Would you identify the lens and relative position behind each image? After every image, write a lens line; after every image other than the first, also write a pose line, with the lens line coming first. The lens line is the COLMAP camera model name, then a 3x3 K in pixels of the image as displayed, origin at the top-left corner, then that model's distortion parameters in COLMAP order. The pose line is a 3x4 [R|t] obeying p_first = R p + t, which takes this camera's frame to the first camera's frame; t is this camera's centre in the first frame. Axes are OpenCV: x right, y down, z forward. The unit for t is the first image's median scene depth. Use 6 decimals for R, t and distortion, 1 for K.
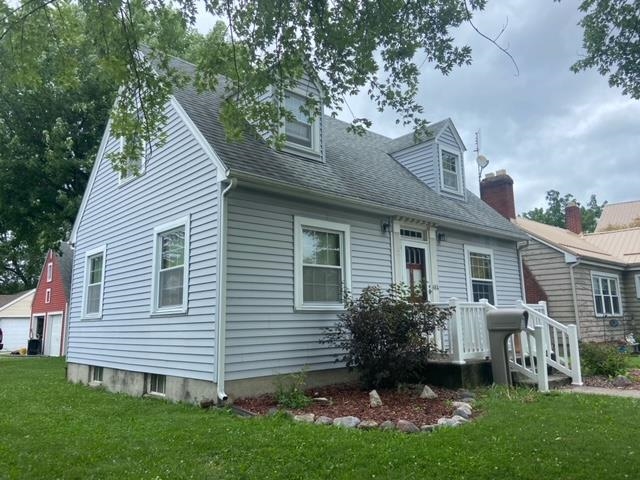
lens RADIAL K [[485.6, 0, 320.0], [0, 485.6, 240.0], [0, 0, 1]] dist [0.033081, 0.001531]
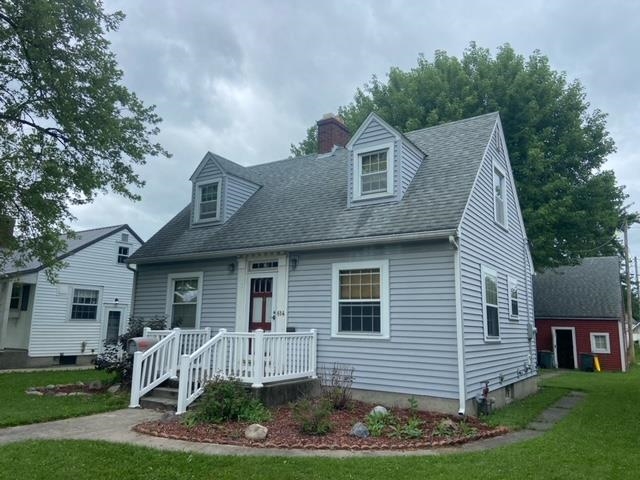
lens RADIAL K [[485.6, 0, 320.0], [0, 485.6, 240.0], [0, 0, 1]] dist [0.033081, 0.001531]
pose [[0.249835, -0.148576, -0.956822, 1.348560], [0.132964, 0.984061, -0.118088, 0.081745], [0.959116, -0.097720, 0.265608, 0.855682]]
